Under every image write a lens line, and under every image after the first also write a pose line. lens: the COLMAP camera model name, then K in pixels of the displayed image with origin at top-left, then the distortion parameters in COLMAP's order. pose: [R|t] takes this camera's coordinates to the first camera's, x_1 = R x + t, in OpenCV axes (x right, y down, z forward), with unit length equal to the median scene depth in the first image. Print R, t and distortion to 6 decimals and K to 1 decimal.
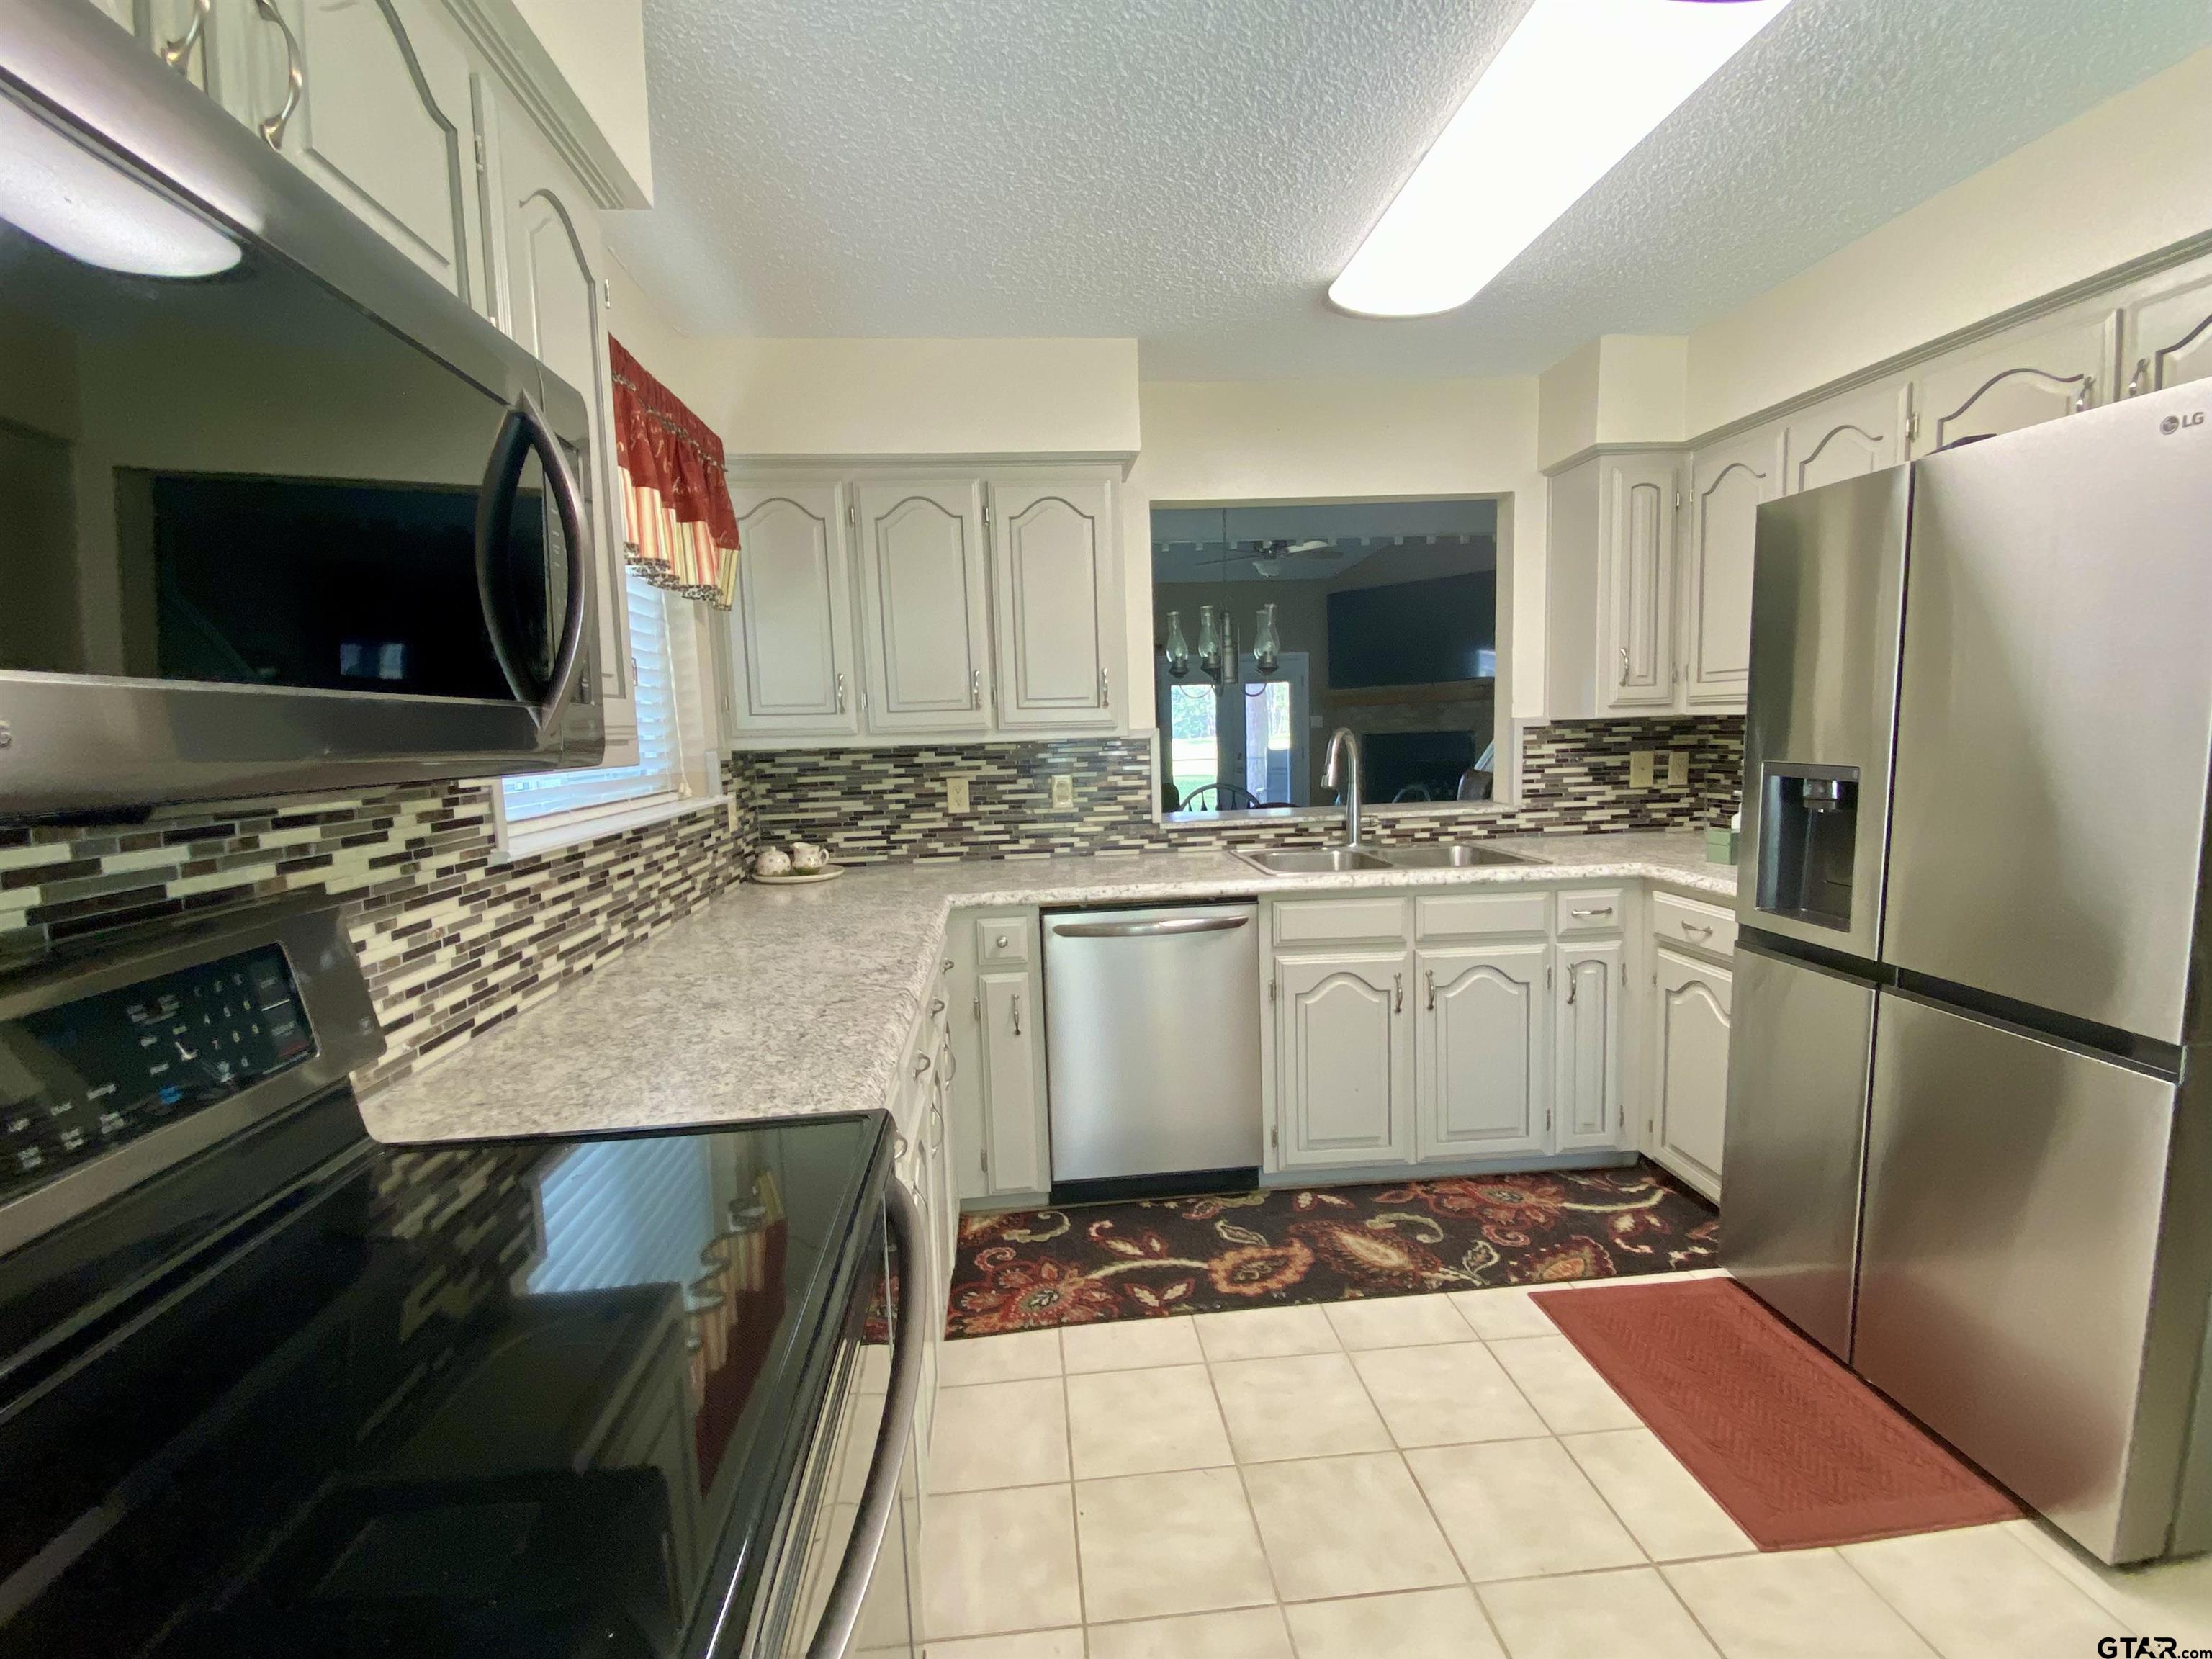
lens RADIAL K [[1024.3, 0, 1106.0], [0, 1024.3, 829.5], [0, 0, 1]] dist [0.000187, 0.000140]
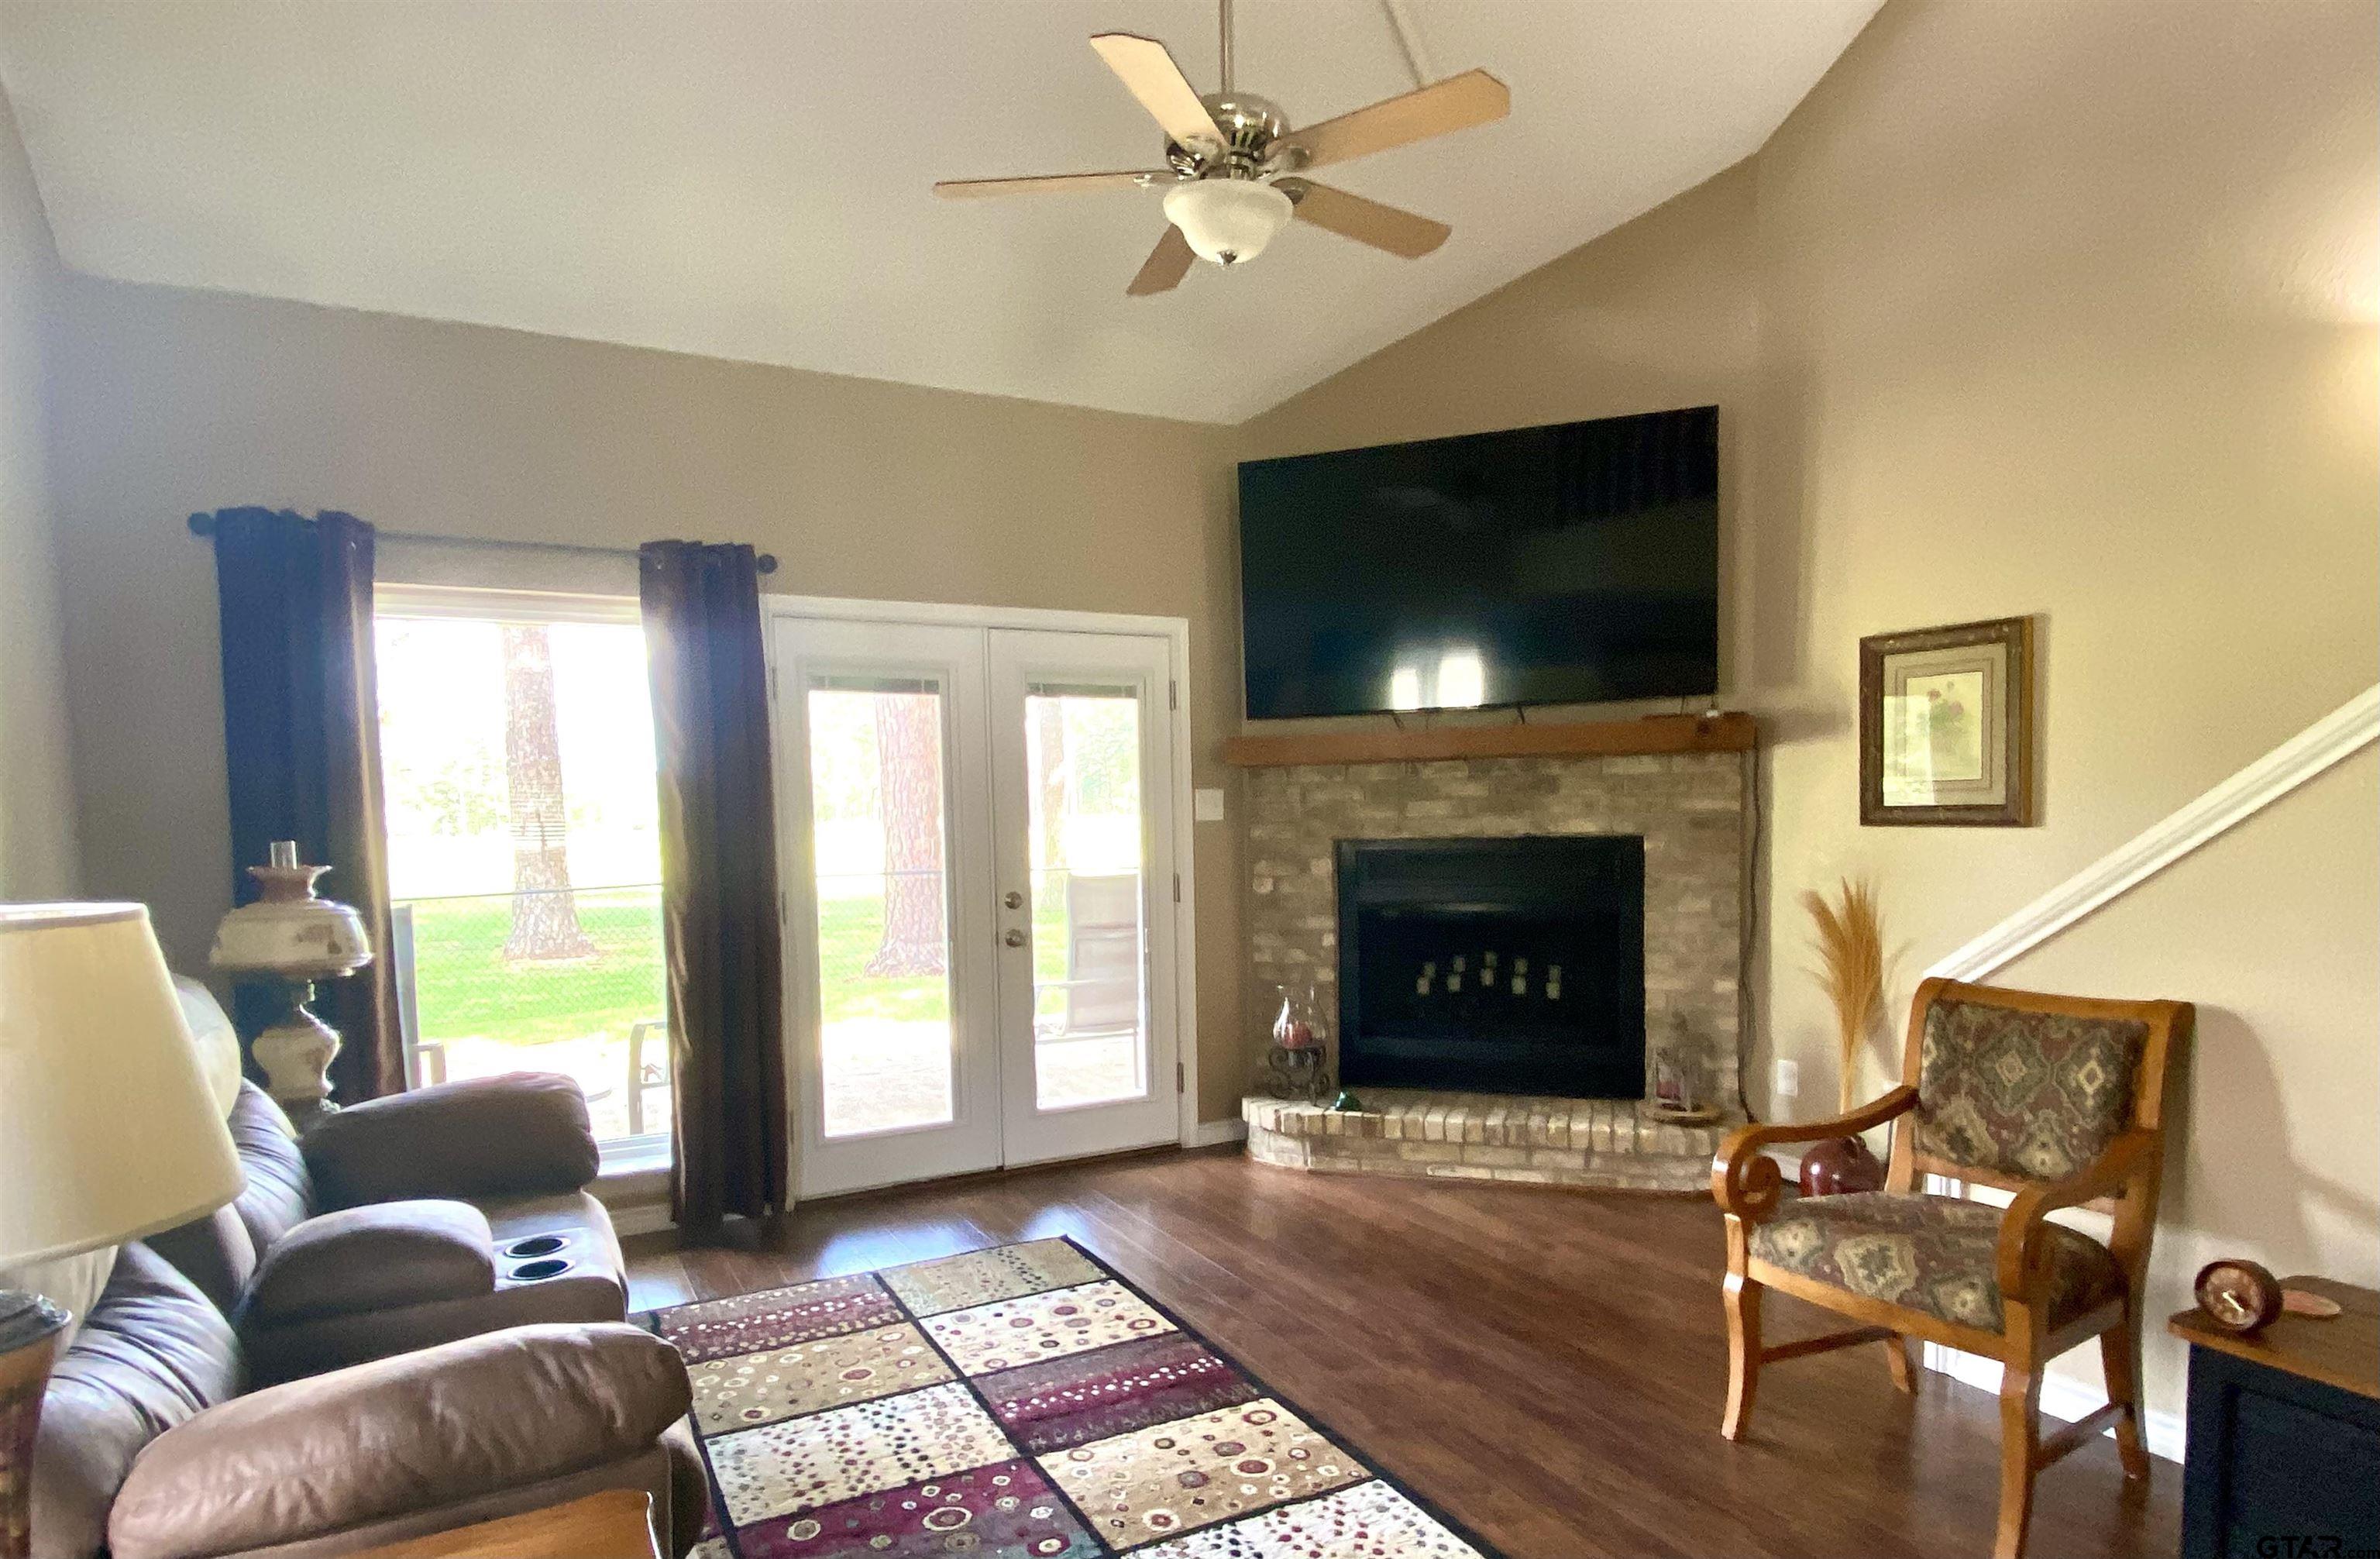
lens RADIAL K [[1350.3, 0, 1197.9], [0, 1350.3, 881.0], [0, 0, 1]] dist [0.111278, -0.153165]
pose [[0.923618, -0.005165, 0.383278, 0.037825], [0.024160, 0.998705, -0.044763, -0.172501], [-0.382551, 0.050605, 0.922548, 1.673422]]
